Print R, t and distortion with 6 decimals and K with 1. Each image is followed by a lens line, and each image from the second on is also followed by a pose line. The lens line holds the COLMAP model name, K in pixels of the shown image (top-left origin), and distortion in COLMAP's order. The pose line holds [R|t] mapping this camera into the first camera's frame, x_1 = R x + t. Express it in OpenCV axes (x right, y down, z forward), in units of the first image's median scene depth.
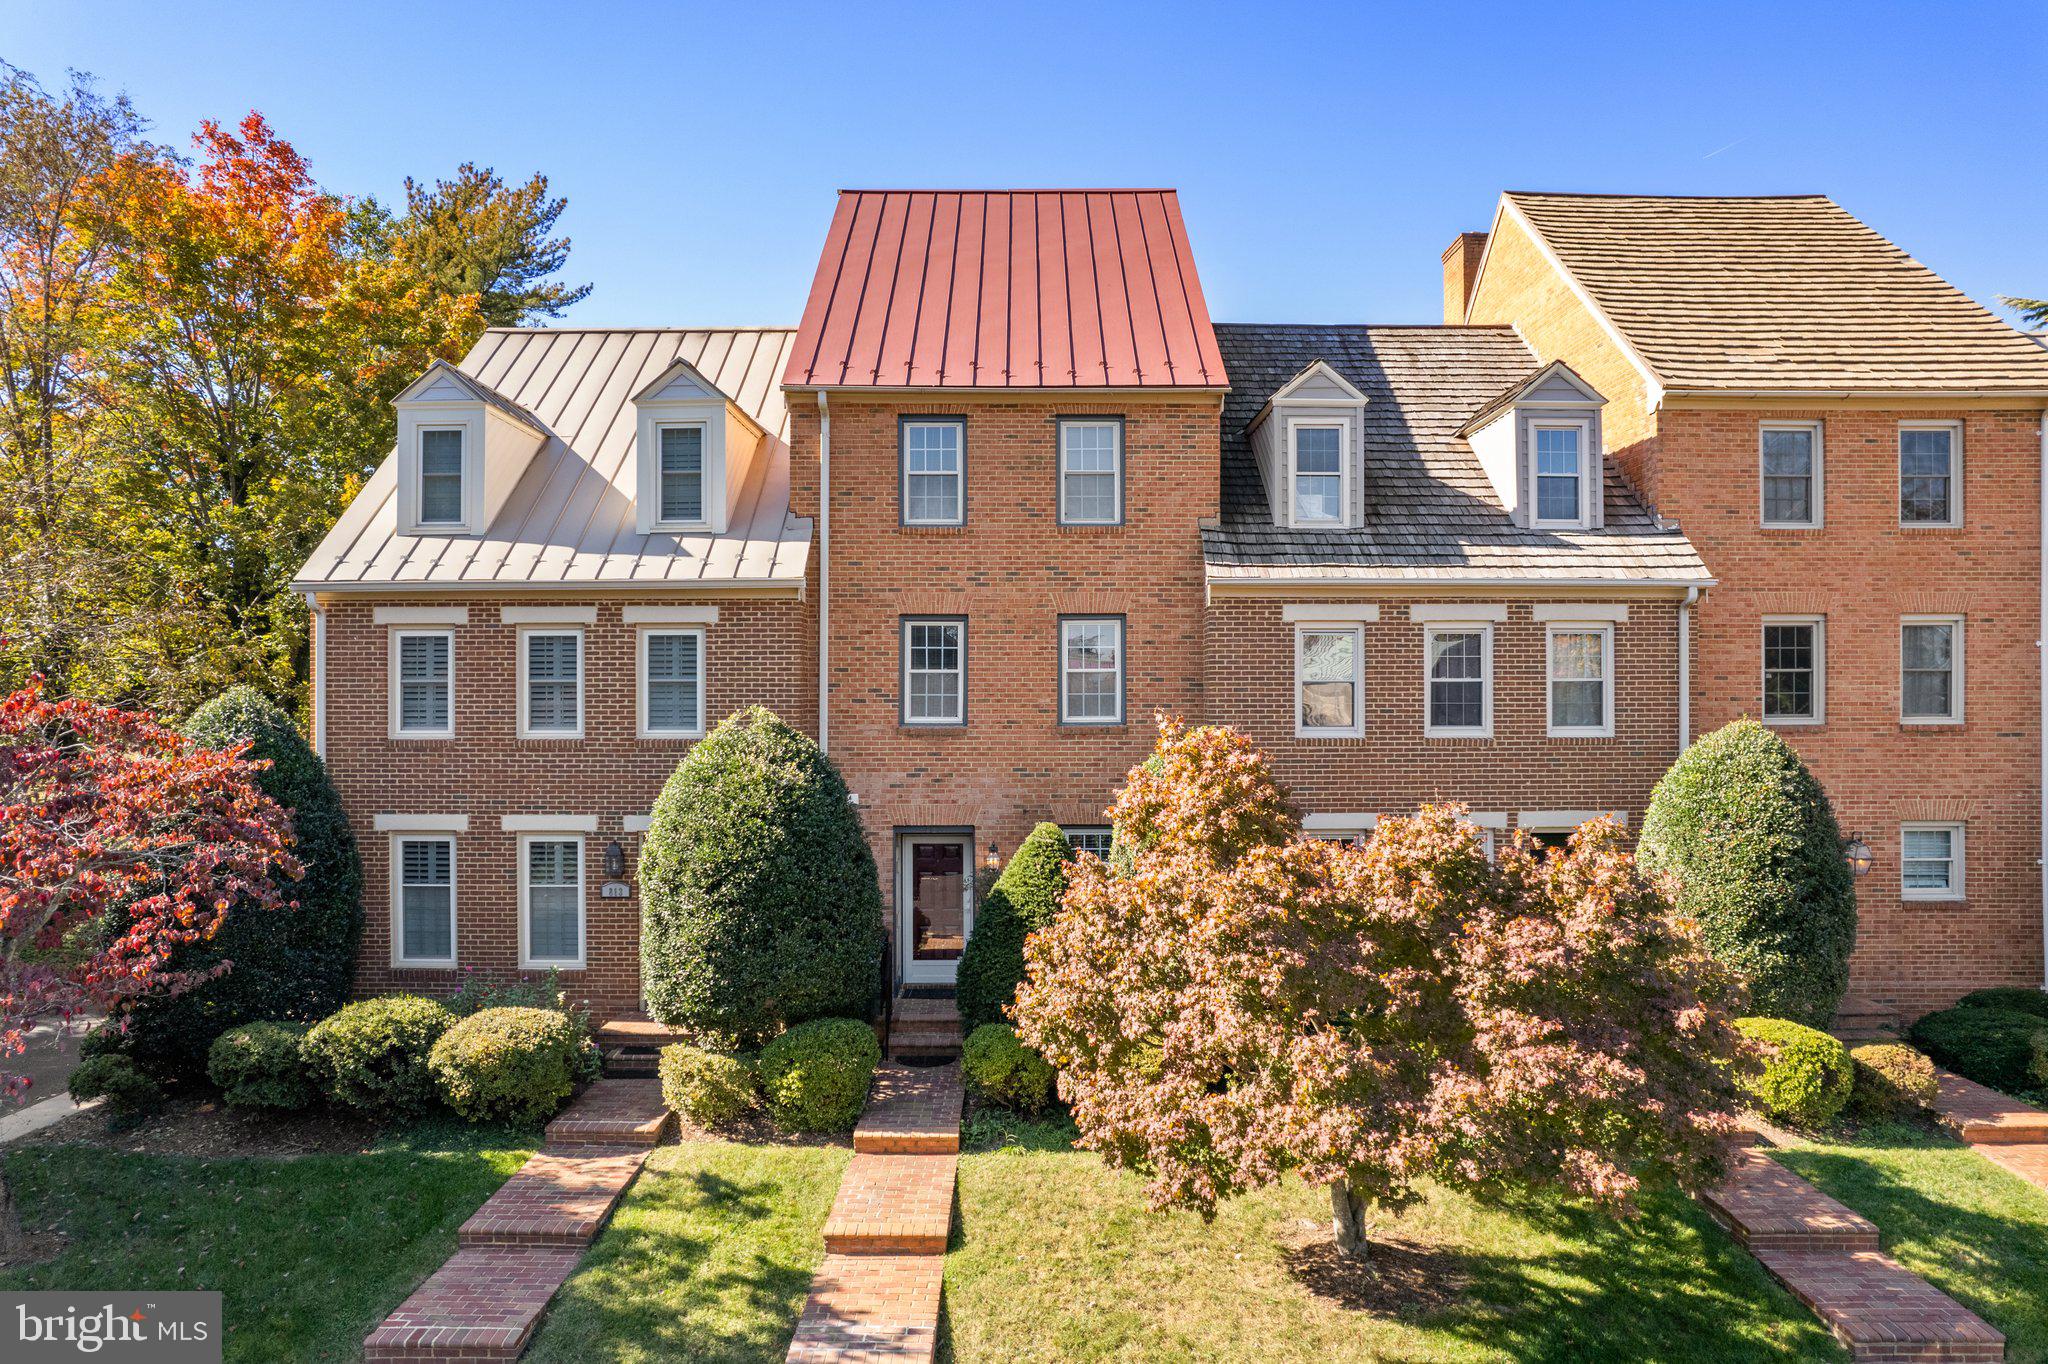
lens RADIAL K [[1312.6, 0, 1038.1], [0, 1312.6, 681.8], [0, 0, 1]] dist [-0.075773, 0.060236]
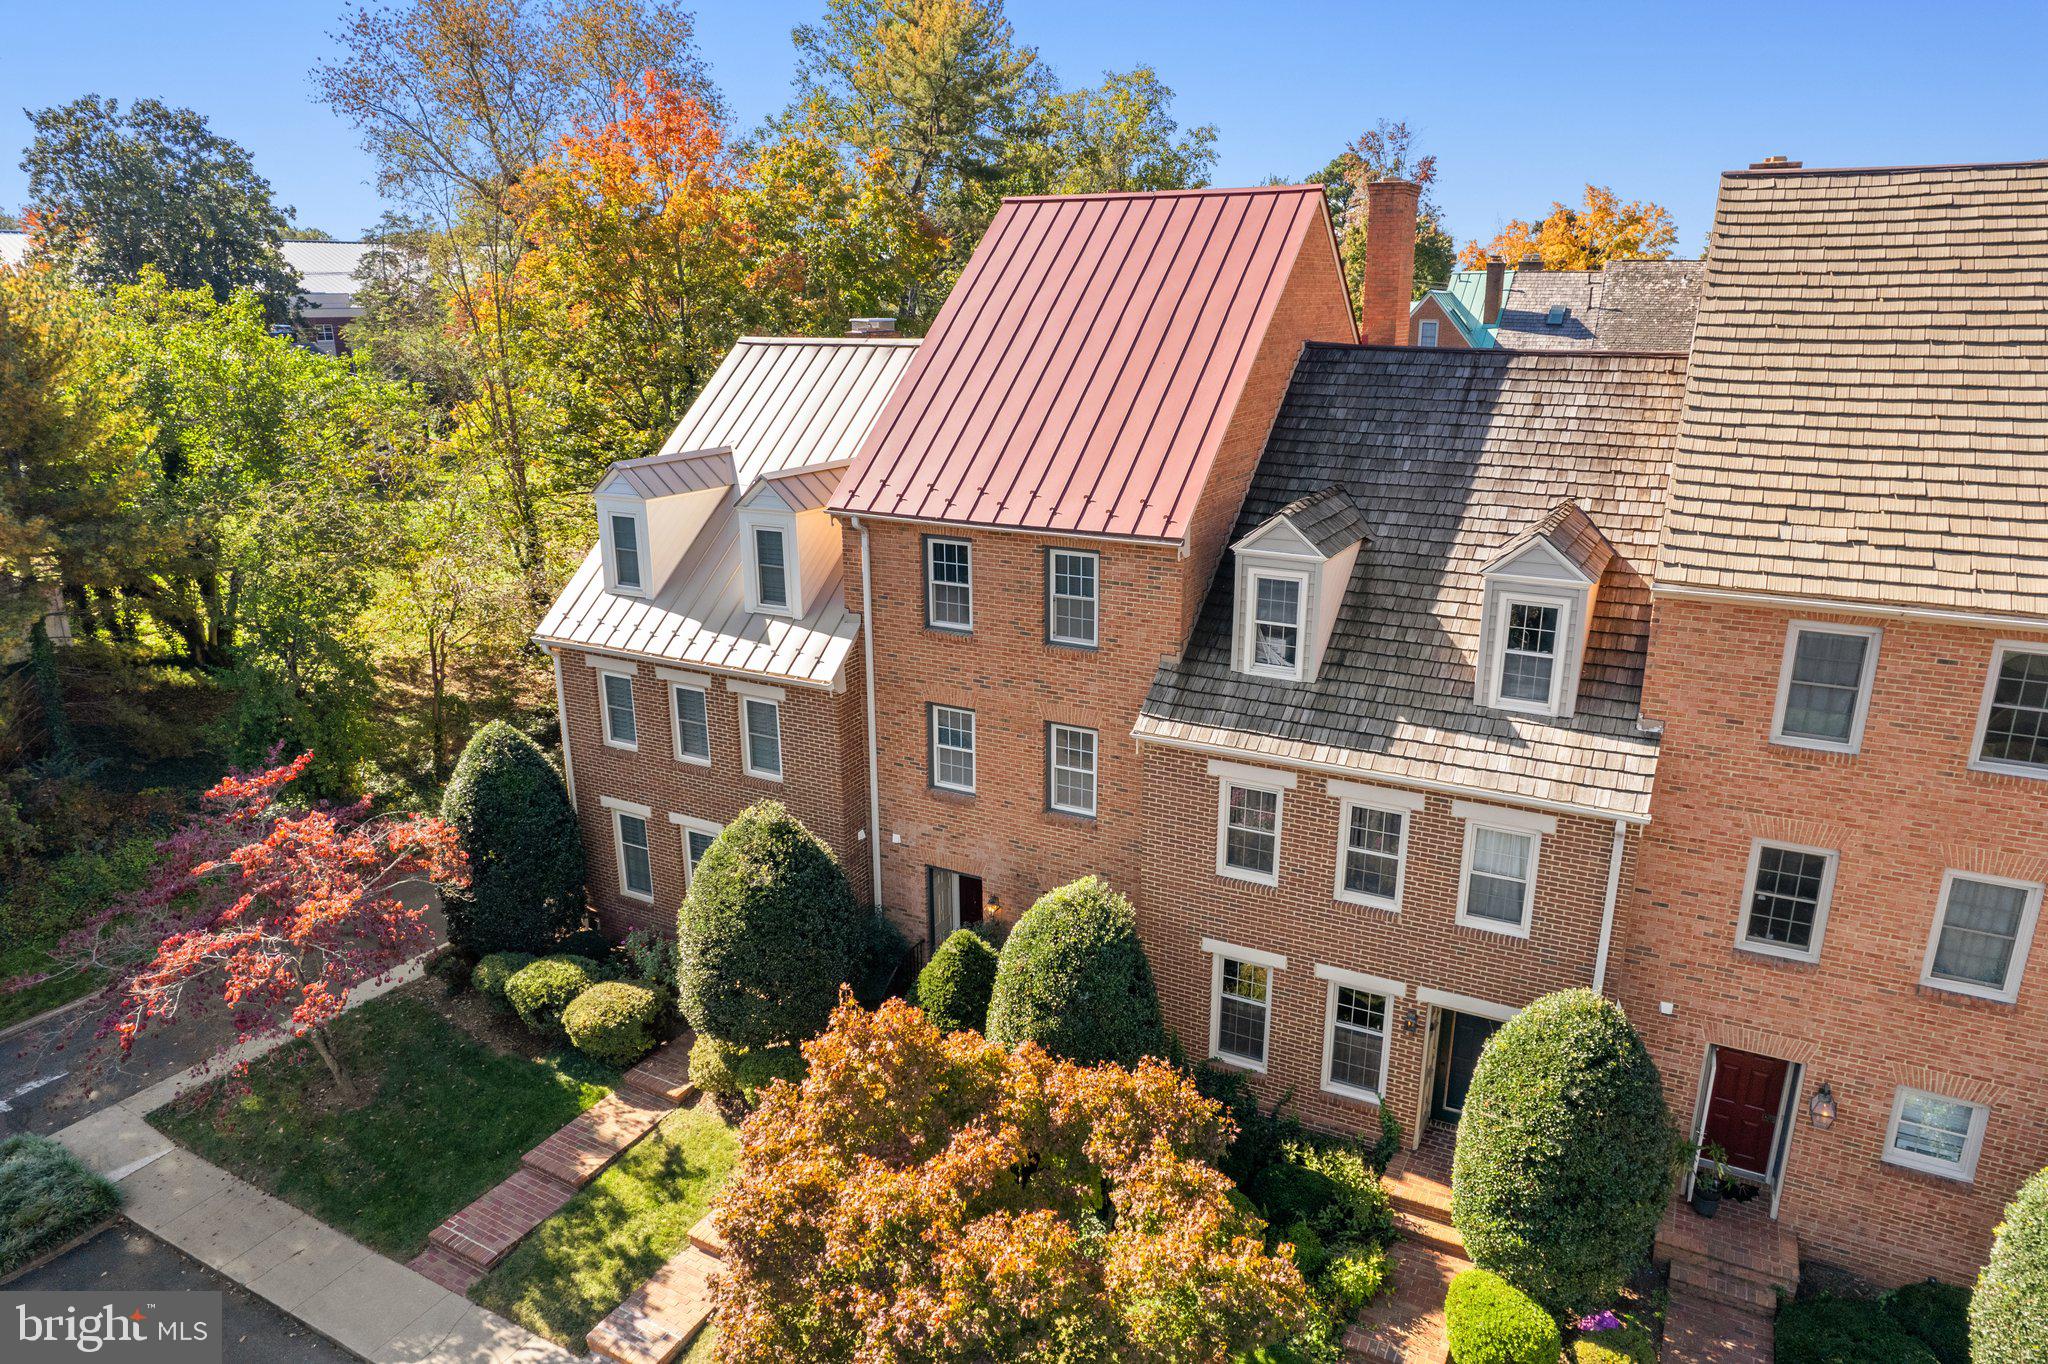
lens RADIAL K [[1312.6, 0, 1038.1], [0, 1312.6, 681.8], [0, 0, 1]] dist [-0.075773, 0.060236]
pose [[0.877794, 0.136943, -0.459047, 0.534354], [0.005581, 0.955280, 0.295652, -0.425250], [0.479006, -0.262083, 0.837774, 0.060760]]
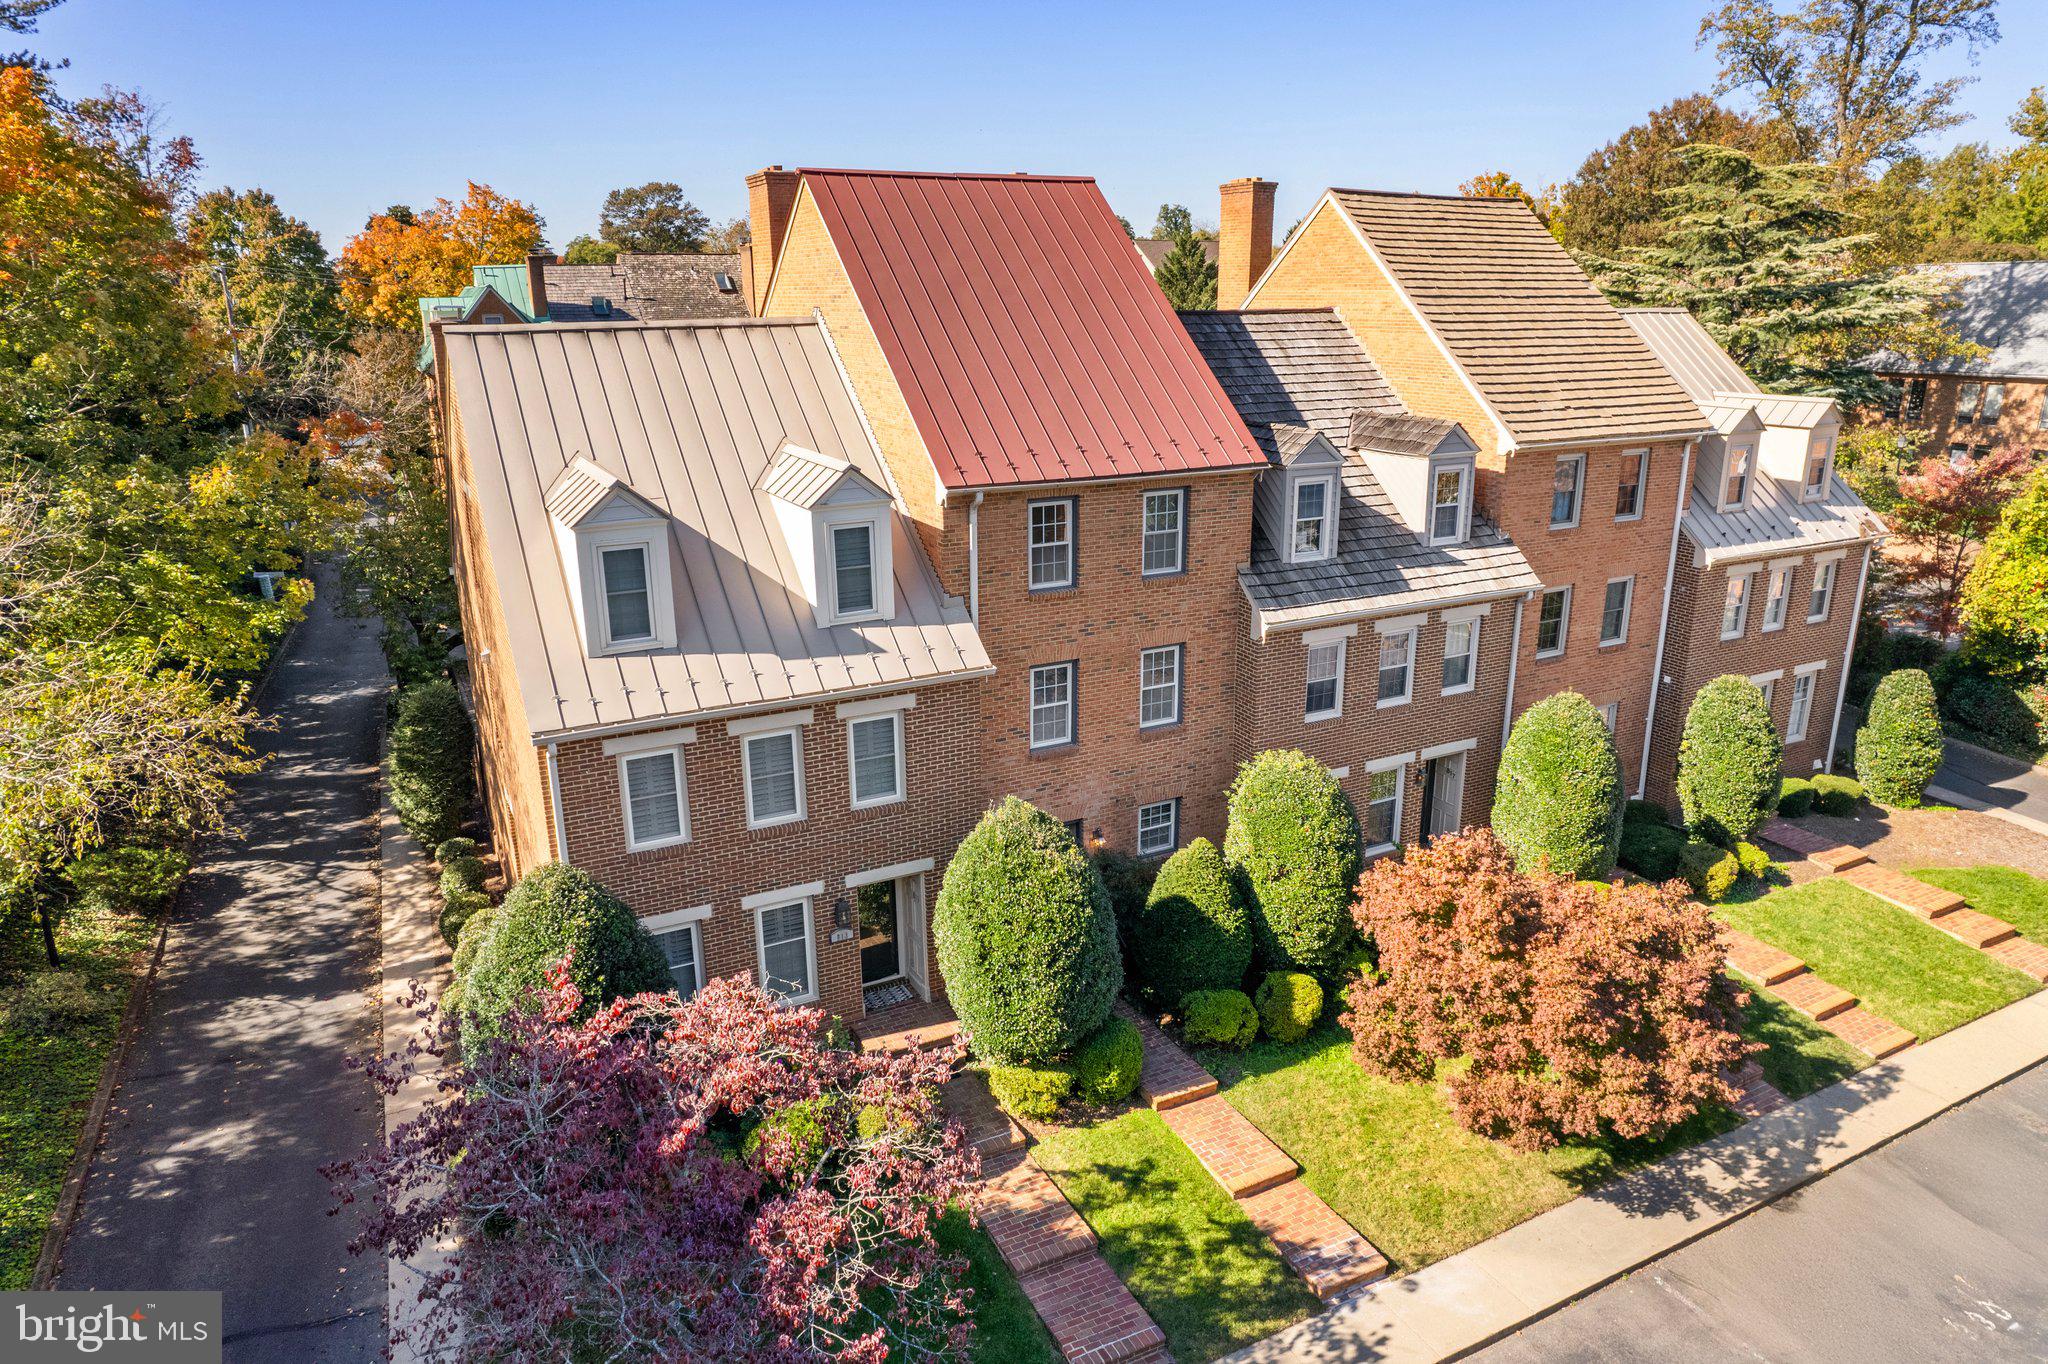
lens RADIAL K [[1307.0, 0, 1038.6], [0, 1307.0, 672.2], [0, 0, 1]] dist [-0.061021, 0.054771]
pose [[0.887872, -0.131207, 0.440986, -0.638237], [-0.002010, 0.957360, 0.288890, -0.398900], [-0.460086, -0.257384, 0.849749, -0.024337]]
